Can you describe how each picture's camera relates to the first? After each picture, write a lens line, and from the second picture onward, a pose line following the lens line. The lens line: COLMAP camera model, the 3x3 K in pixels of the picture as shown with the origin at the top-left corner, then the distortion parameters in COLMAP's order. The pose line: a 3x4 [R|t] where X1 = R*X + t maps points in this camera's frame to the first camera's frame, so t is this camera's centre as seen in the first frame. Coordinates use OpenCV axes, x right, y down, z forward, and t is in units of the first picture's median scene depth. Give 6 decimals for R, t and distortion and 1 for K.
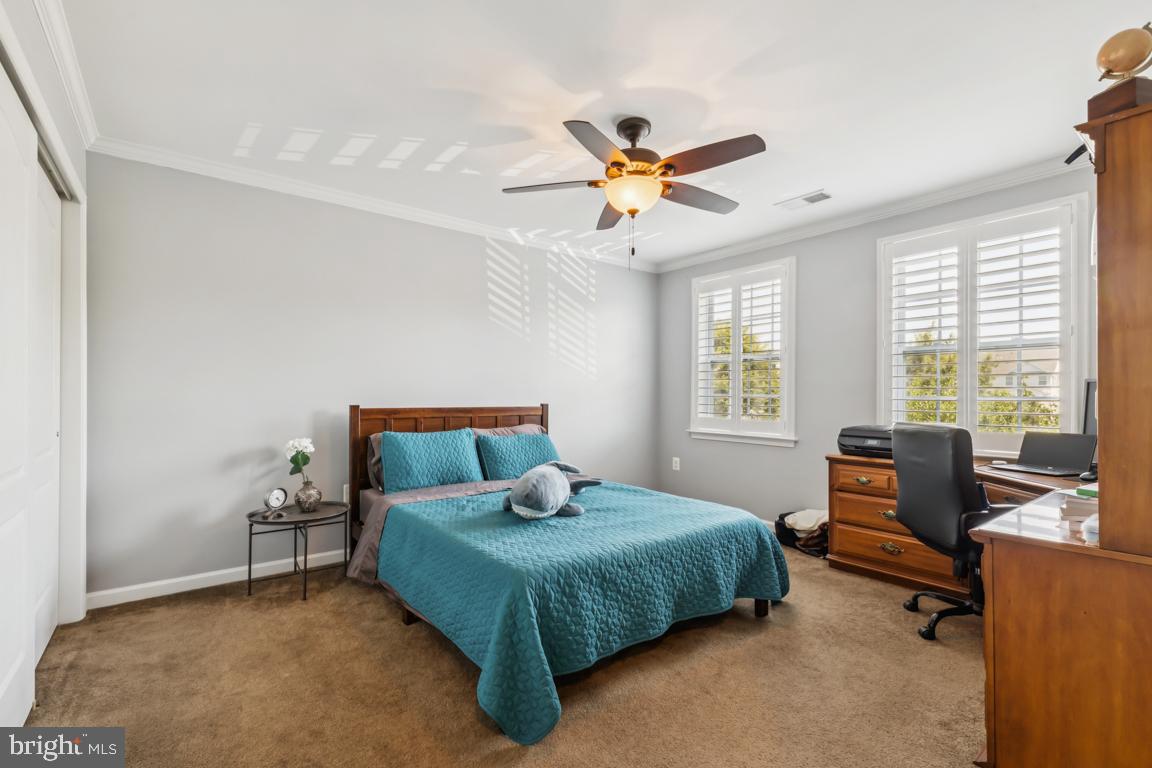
lens RADIAL K [[514.2, 0, 581.5], [0, 514.2, 387.9], [0, 0, 1]] dist [0.010502, -0.000174]
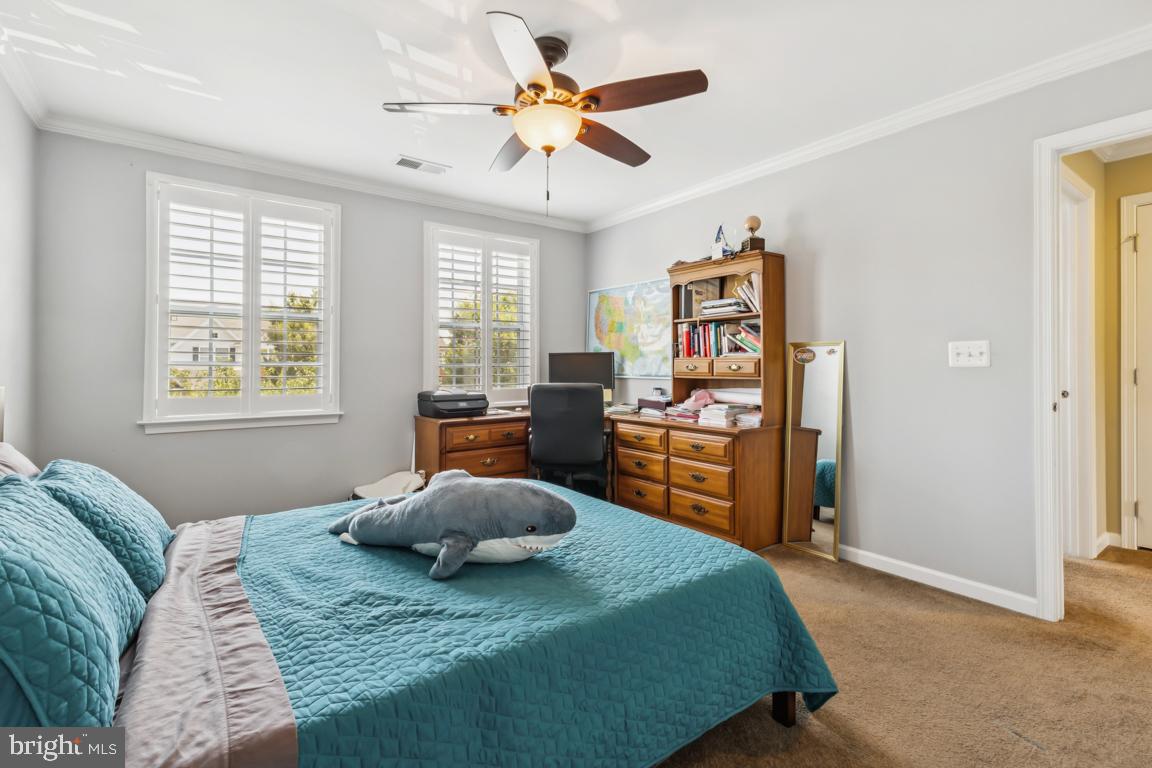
lens RADIAL K [[516.7, 0, 579.4], [0, 516.7, 358.0], [0, 0, 1]] dist [-0.001337, -0.000069]
pose [[0.024486, 0.005332, 0.999686, -0.516313], [-0.015208, 0.999872, -0.004961, 0.003800], [-0.999584, -0.015082, 0.024564, 0.639859]]
